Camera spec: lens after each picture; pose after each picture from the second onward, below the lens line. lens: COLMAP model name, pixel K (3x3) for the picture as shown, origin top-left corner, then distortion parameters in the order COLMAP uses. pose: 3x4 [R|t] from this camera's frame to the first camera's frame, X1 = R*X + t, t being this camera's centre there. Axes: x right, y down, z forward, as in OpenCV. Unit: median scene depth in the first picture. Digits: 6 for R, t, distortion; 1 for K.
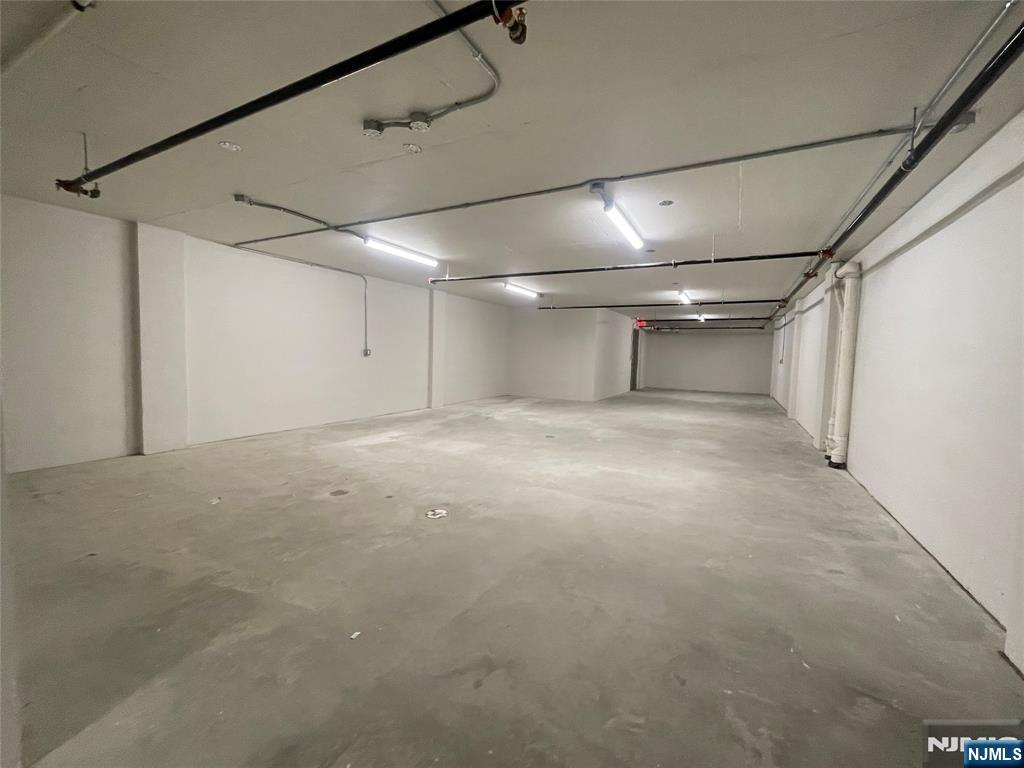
lens RADIAL K [[413.2, 0, 516.6], [0, 413.2, 378.9], [0, 0, 1]] dist [-0.004729, 0.000004]
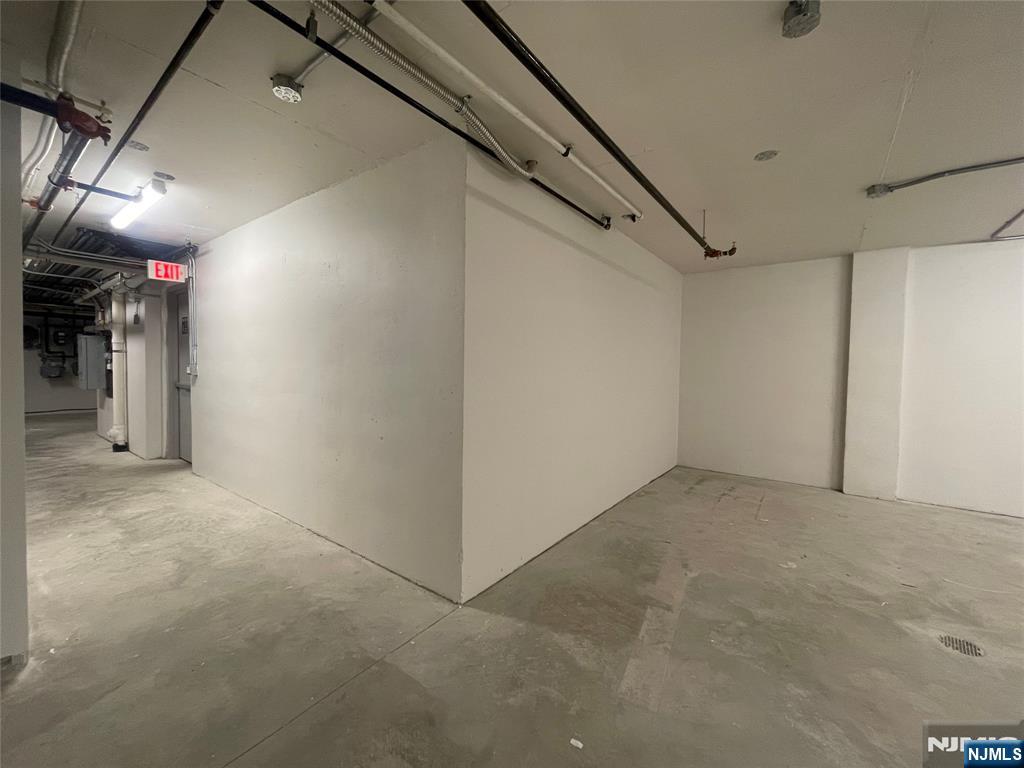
lens RADIAL K [[413.2, 0, 516.6], [0, 413.2, 378.9], [0, 0, 1]] dist [-0.004729, 0.000004]
pose [[-0.158598, -0.004502, -0.987333, 0.207101], [-0.080119, 0.996751, 0.008324, -0.034798], [0.984087, 0.080425, -0.158443, 0.487566]]
